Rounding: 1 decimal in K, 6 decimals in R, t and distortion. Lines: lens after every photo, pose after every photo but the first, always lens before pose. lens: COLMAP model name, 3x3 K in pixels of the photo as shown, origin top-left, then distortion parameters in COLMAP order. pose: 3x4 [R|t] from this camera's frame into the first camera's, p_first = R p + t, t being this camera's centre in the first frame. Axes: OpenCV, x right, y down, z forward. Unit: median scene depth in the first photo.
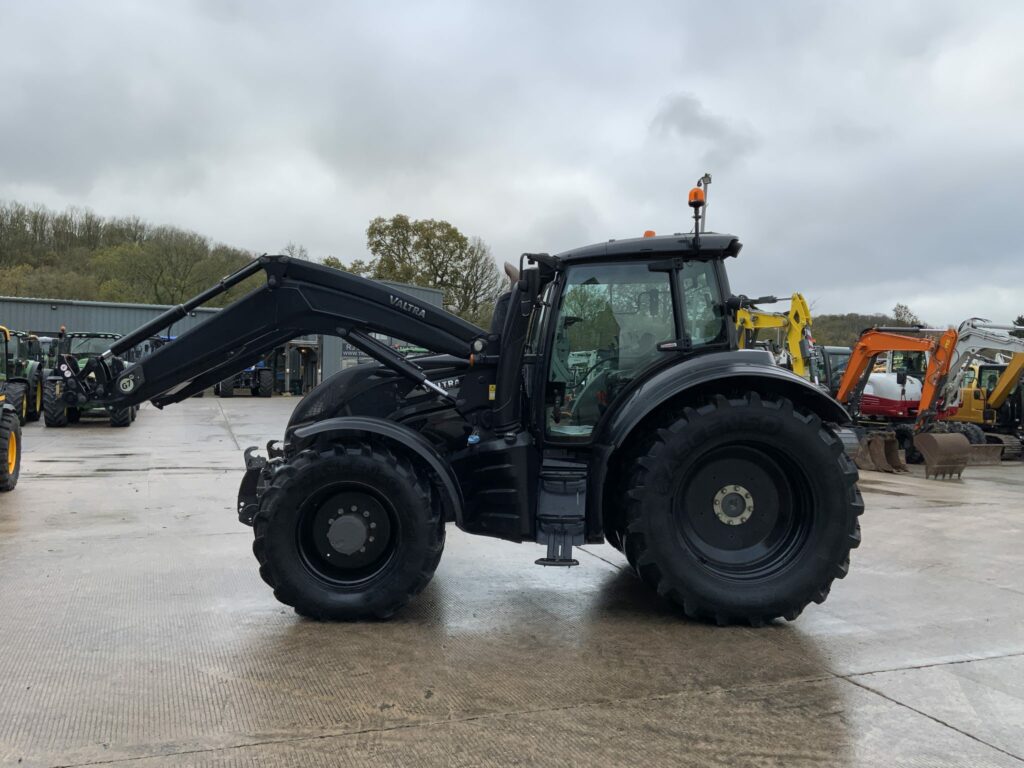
lens RADIAL K [[839.7, 0, 507.8], [0, 839.7, 377.4], [0, 0, 1]] dist [0.083737, -0.154763]
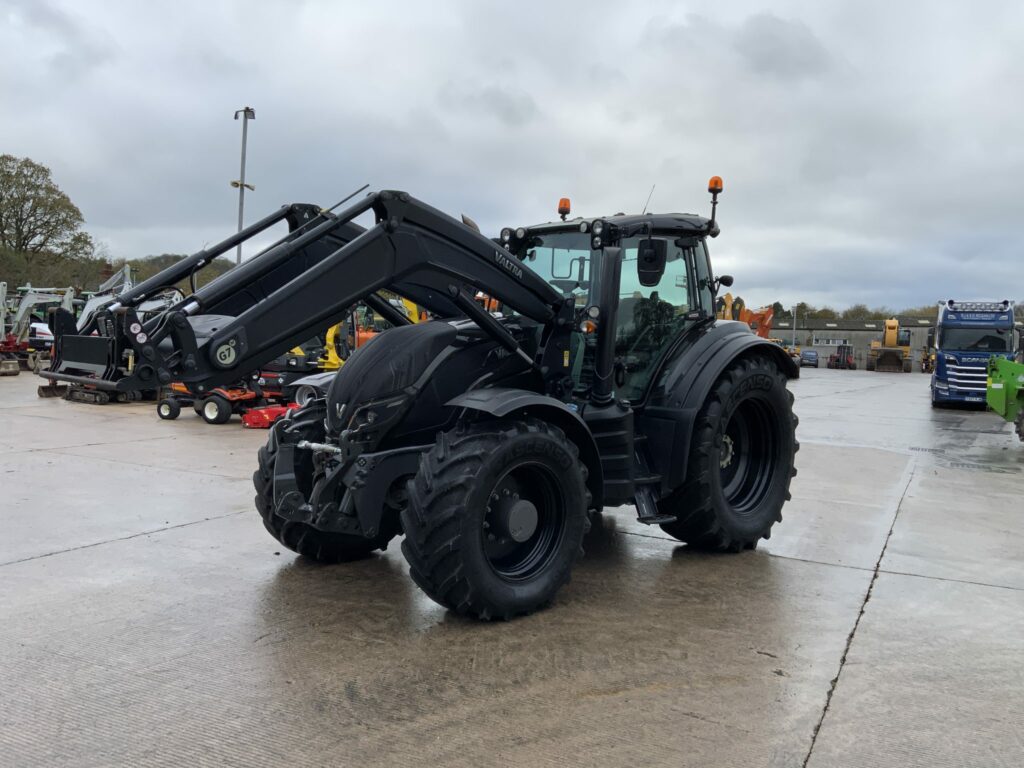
lens RADIAL K [[839.7, 0, 500.7], [0, 839.7, 374.6], [0, 0, 1]] dist [0.083737, -0.154763]
pose [[0.737160, -0.024838, 0.675261, -0.750246], [-0.020536, 0.998039, 0.059130, -0.020103], [-0.675406, -0.057455, 0.735205, 0.340433]]
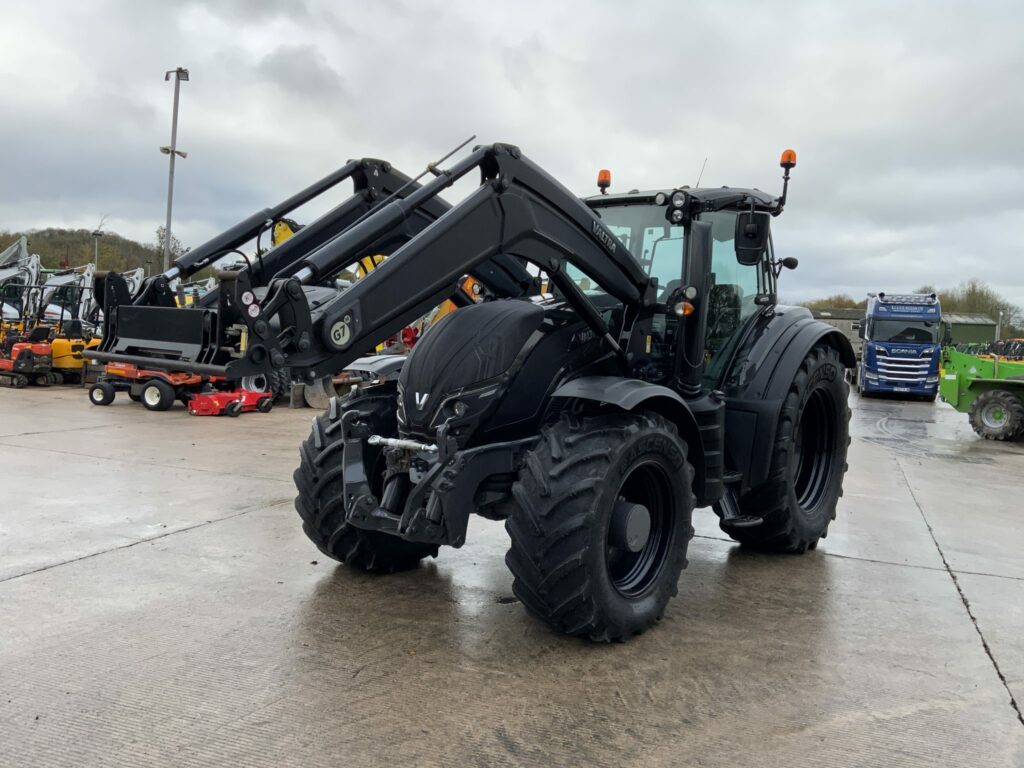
lens RADIAL K [[839.7, 0, 499.6], [0, 839.7, 378.3], [0, 0, 1]] dist [0.083737, -0.154763]
pose [[0.657528, -0.032540, 0.752728, -0.803228], [-0.038653, 0.996294, 0.076833, -0.008571], [-0.752438, -0.079615, 0.653833, 0.550185]]
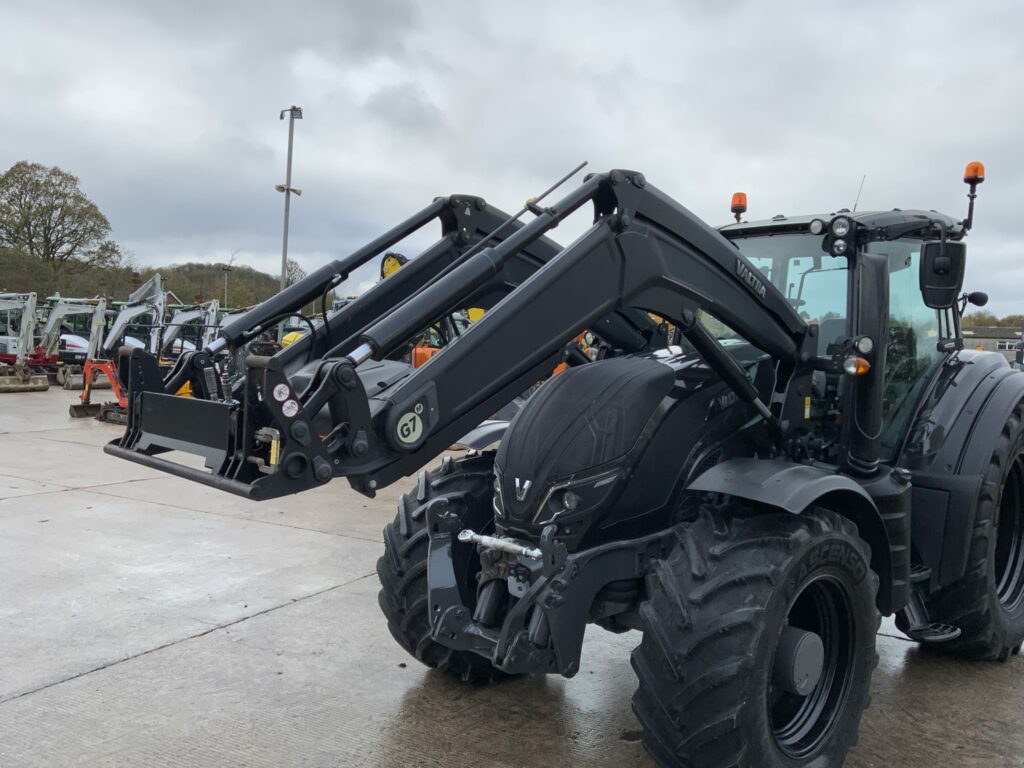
lens RADIAL K [[839.7, 0, 501.6], [0, 839.7, 369.8], [0, 0, 1]] dist [0.083737, -0.154763]
pose [[0.752133, -0.012290, 0.658897, -0.694764], [-0.022406, 0.998771, 0.044207, -0.040394], [-0.658631, -0.048013, 0.750933, 0.650599]]
